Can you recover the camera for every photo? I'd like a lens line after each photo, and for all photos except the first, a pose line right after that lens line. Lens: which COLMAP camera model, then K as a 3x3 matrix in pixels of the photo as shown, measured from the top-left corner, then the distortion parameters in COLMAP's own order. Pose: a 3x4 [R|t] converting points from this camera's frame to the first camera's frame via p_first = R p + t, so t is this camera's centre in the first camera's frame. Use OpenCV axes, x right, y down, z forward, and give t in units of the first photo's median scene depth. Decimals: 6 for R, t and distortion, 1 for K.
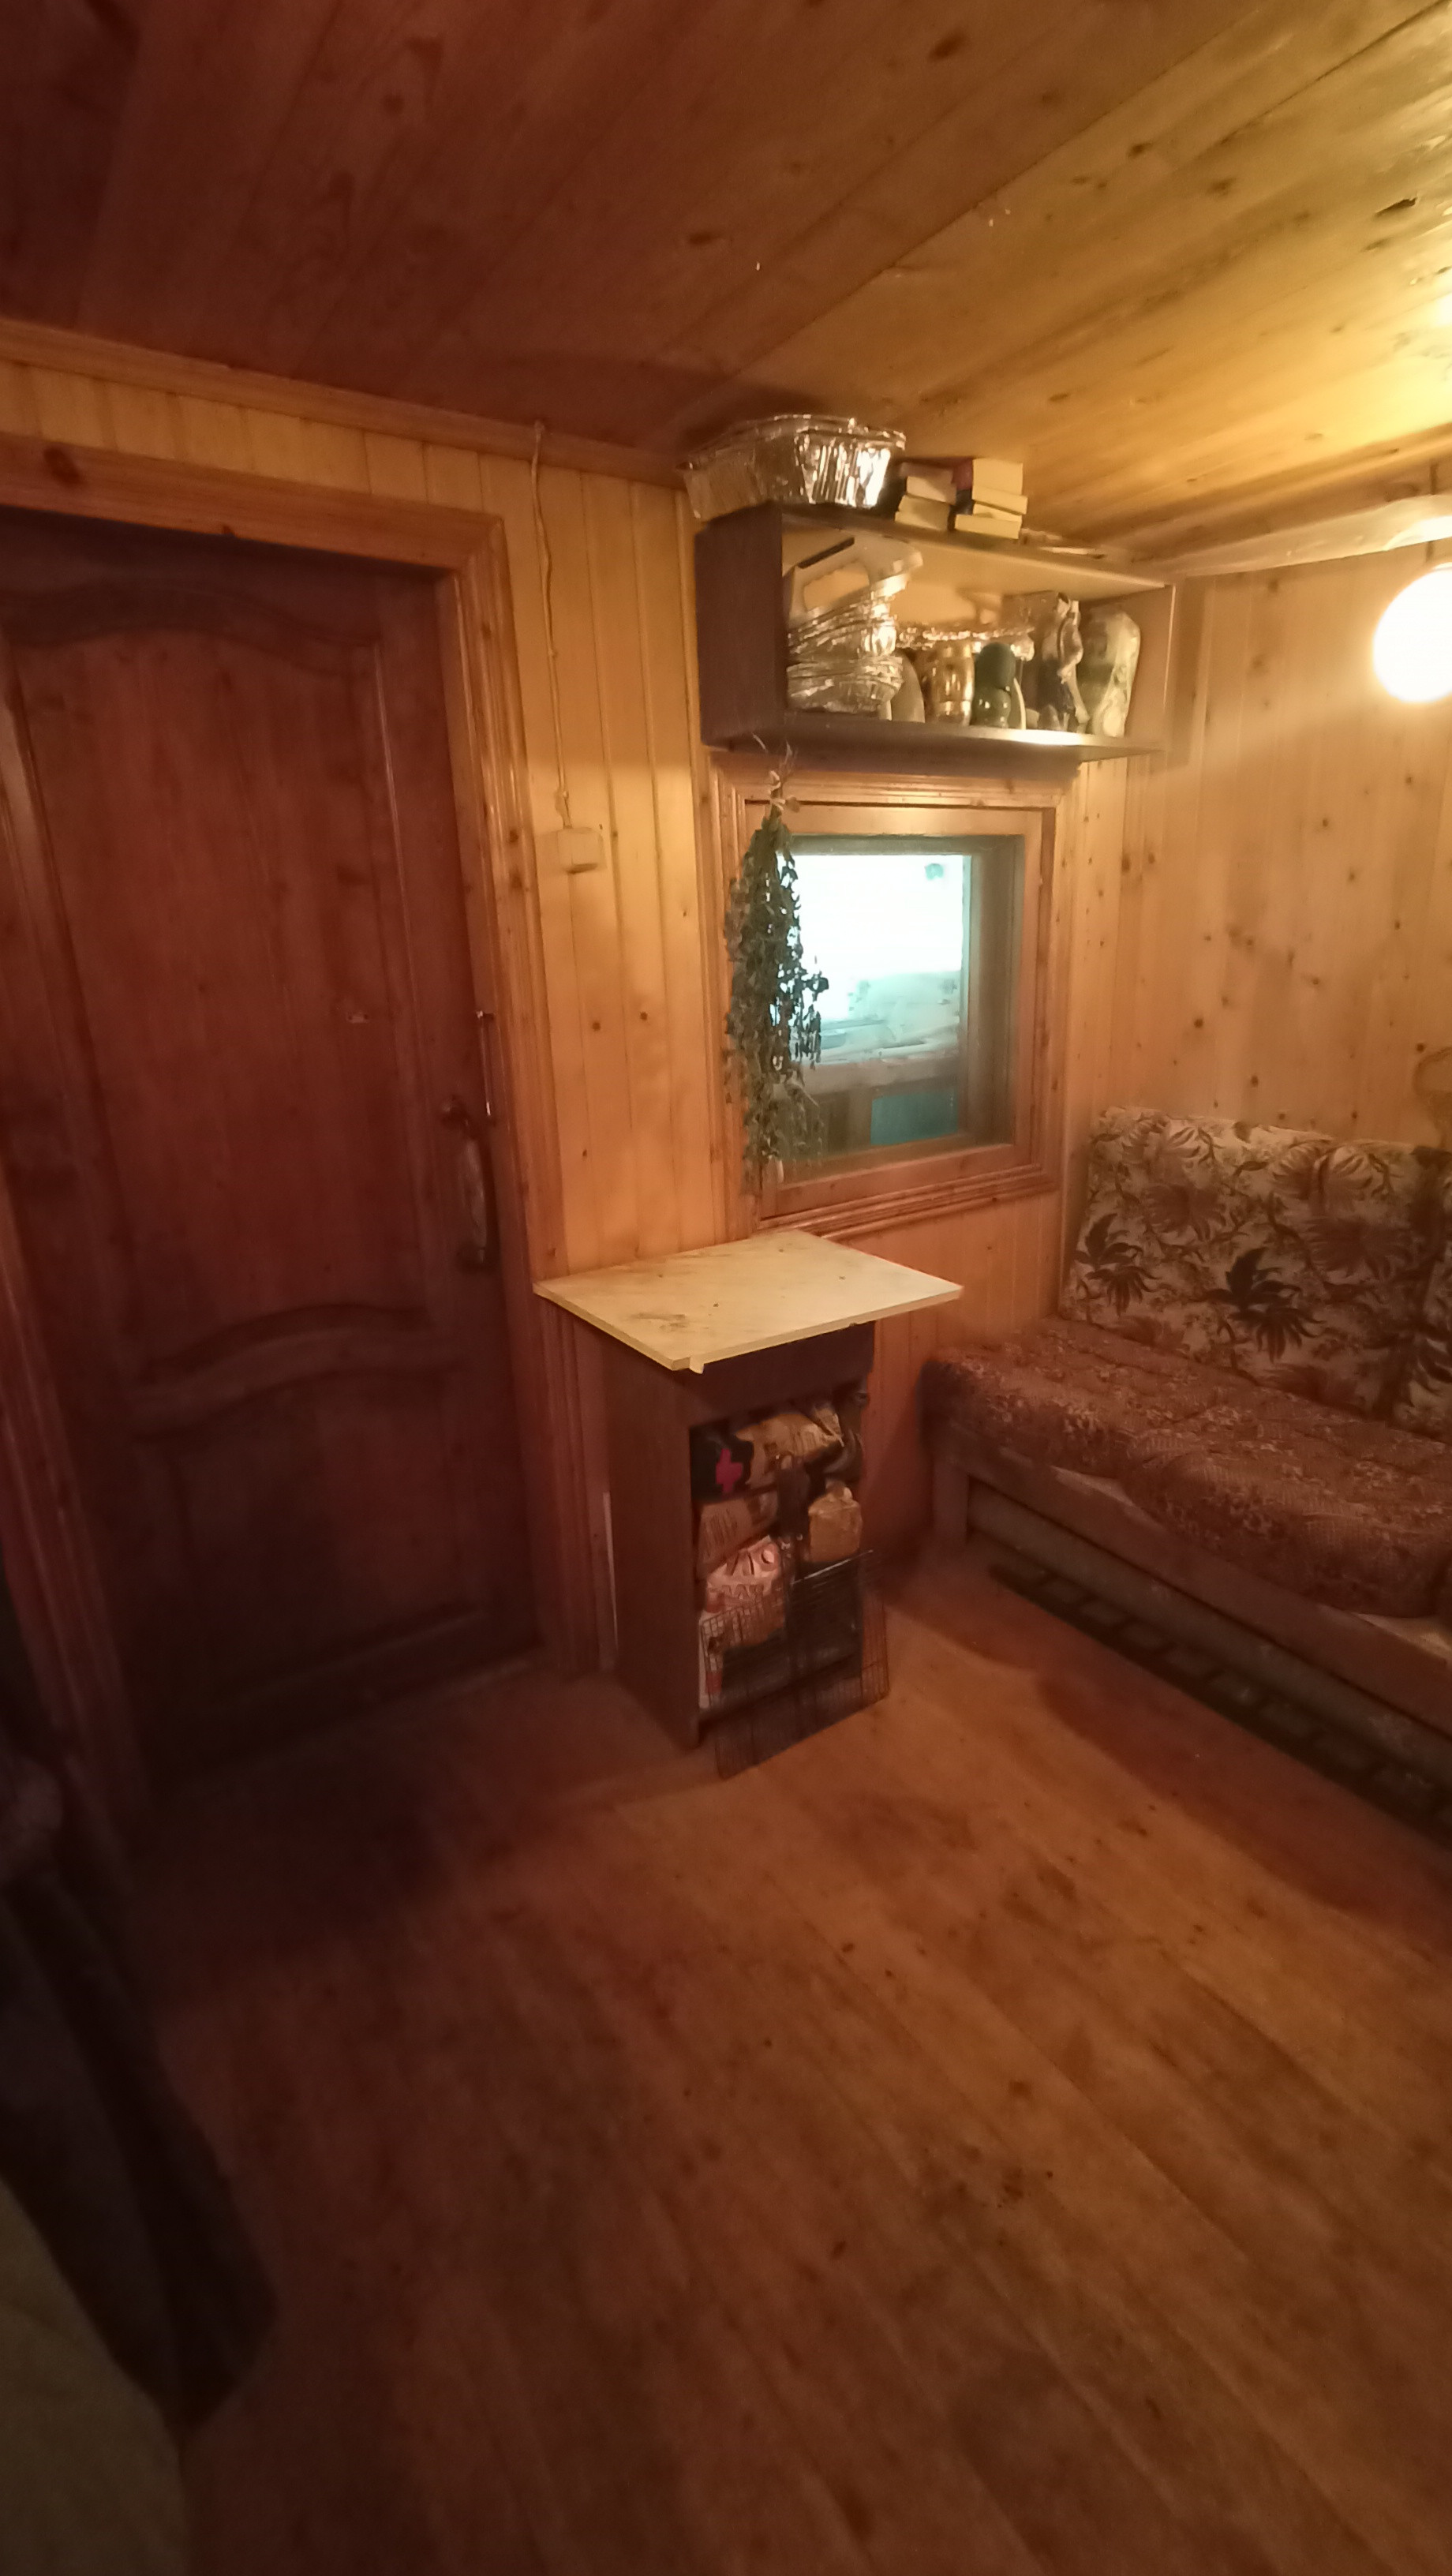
lens RADIAL K [[1156.0, 0, 723.1], [0, 1156.0, 1288.0], [0, 0, 1]] dist [-0.010575, 0.000564]
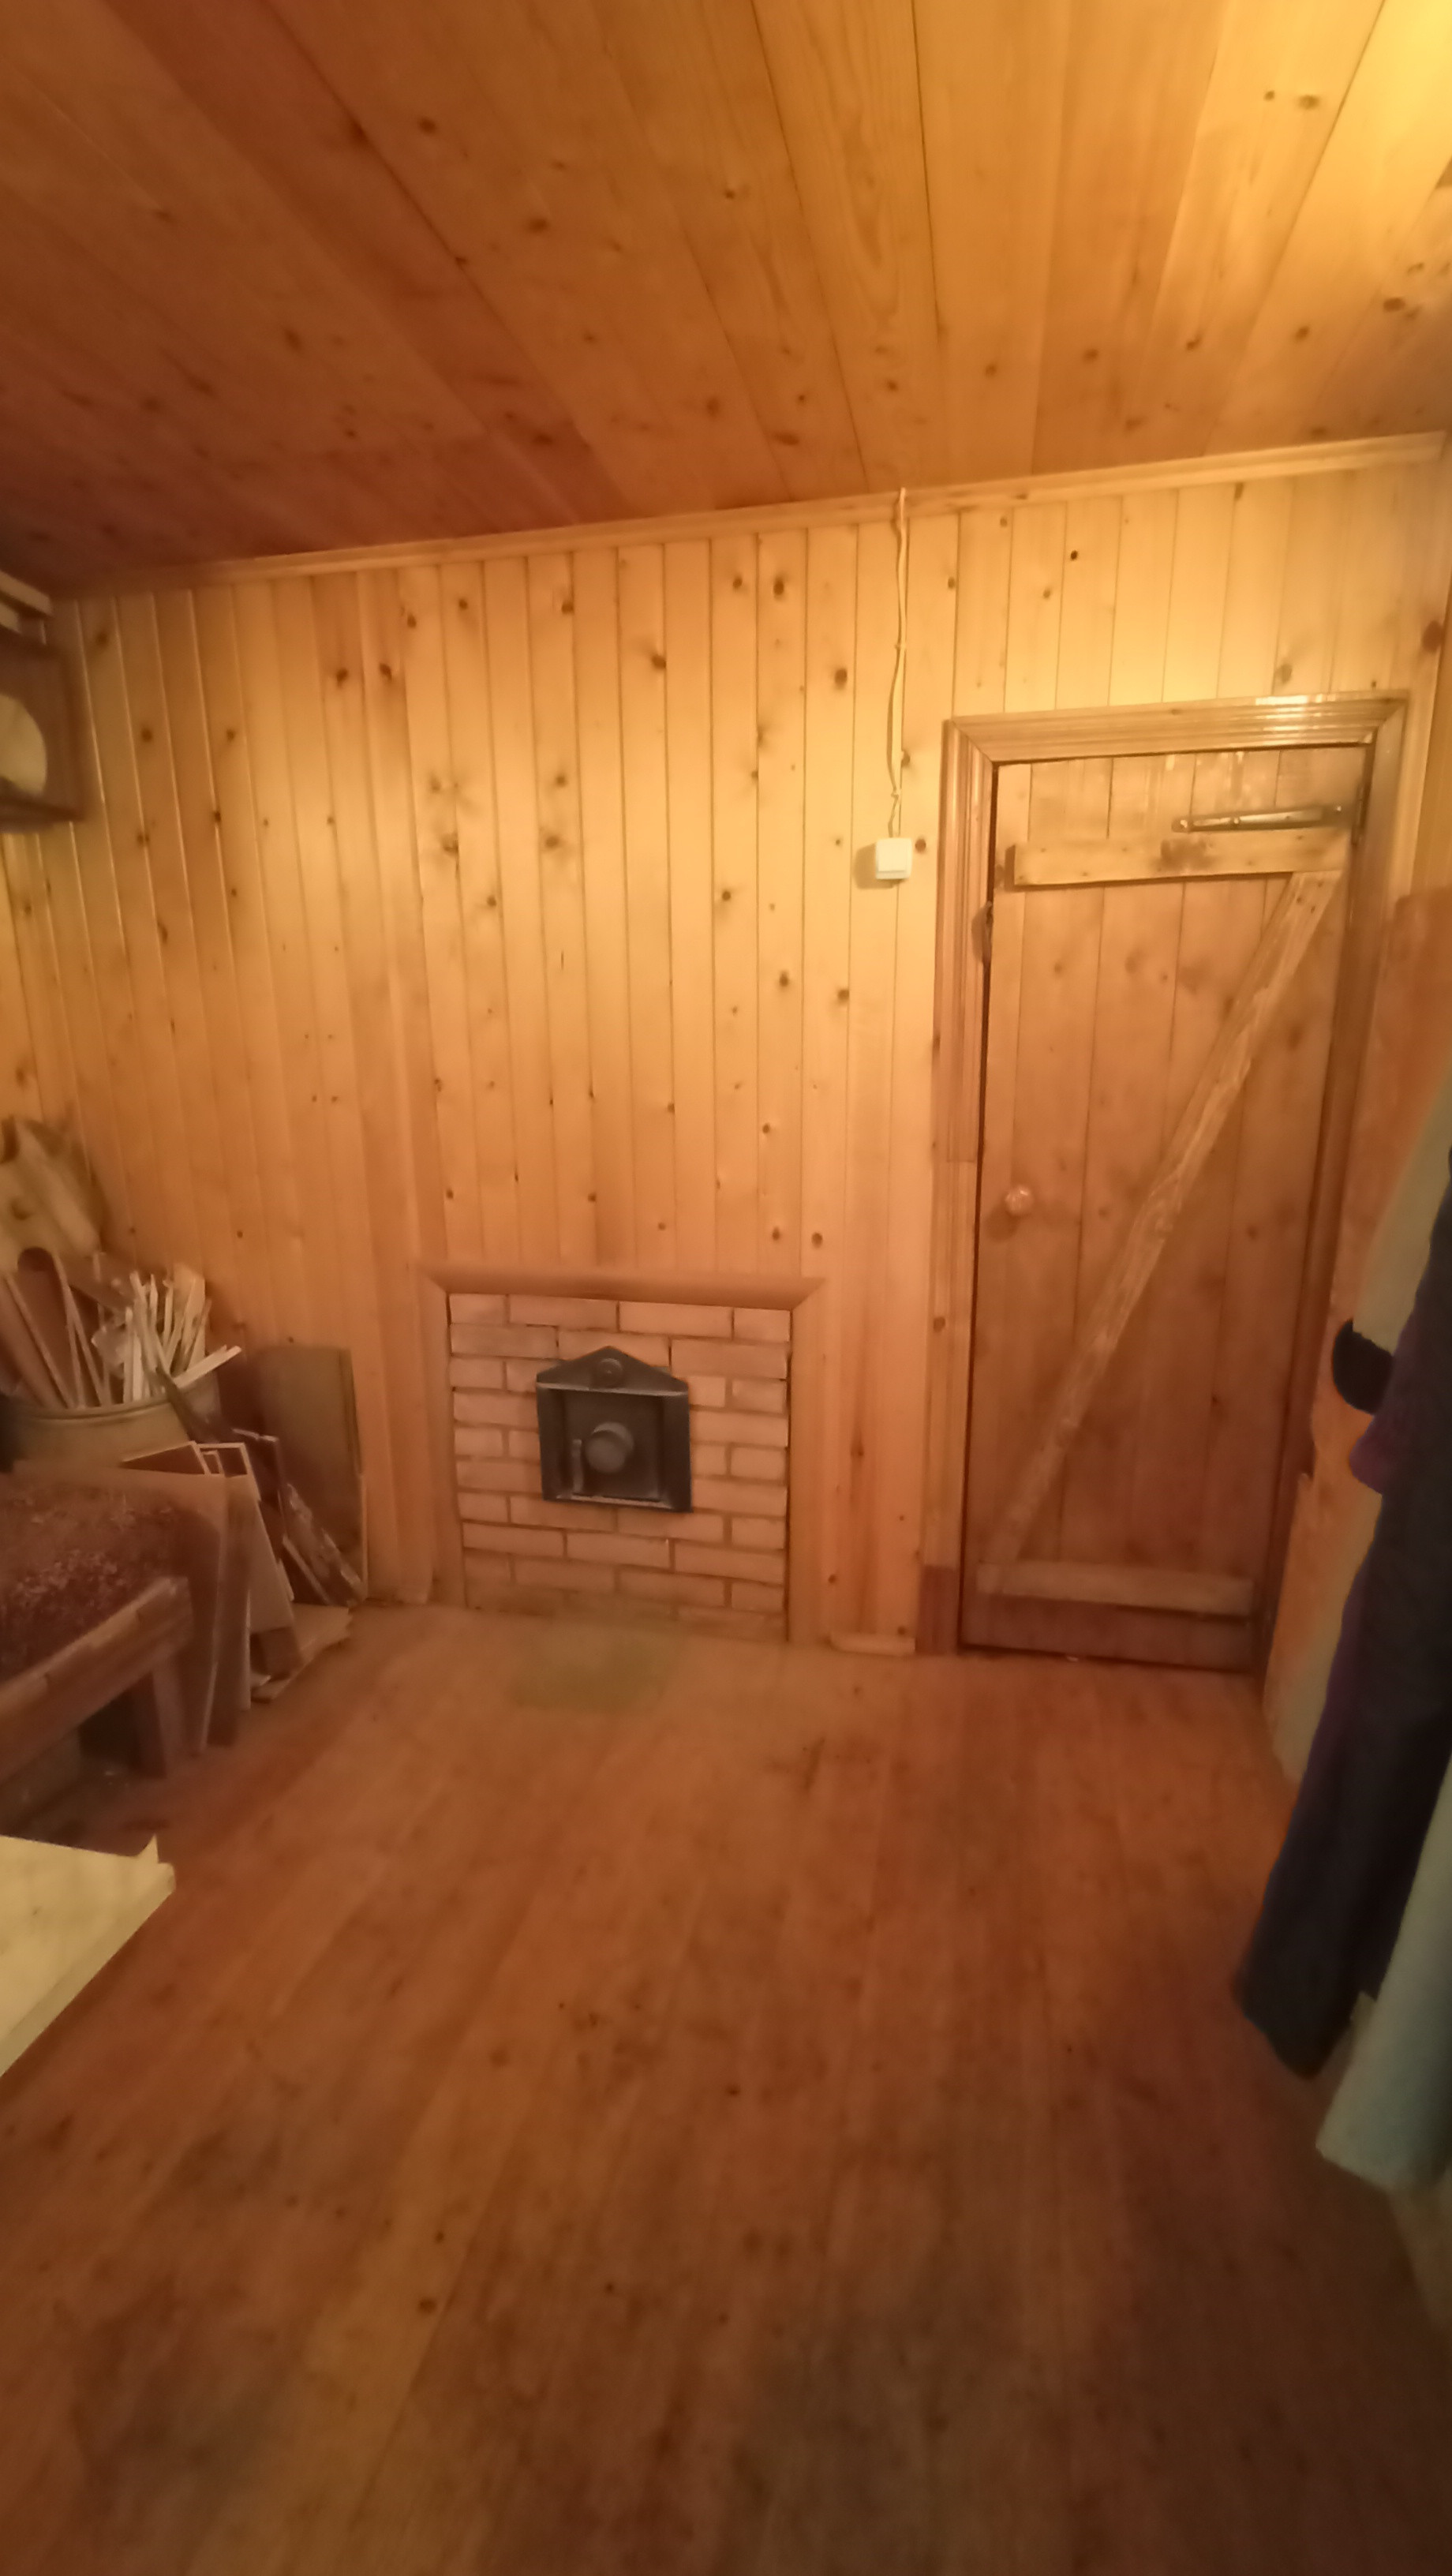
lens RADIAL K [[1156.0, 0, 713.1], [0, 1156.0, 1280.6], [0, 0, 1]] dist [-0.010575, 0.000564]
pose [[-0.687339, -0.130581, 0.714503, -0.489120], [0.259368, 0.874725, 0.409370, -0.264954], [-0.678449, 0.466695, -0.567364, 1.076859]]
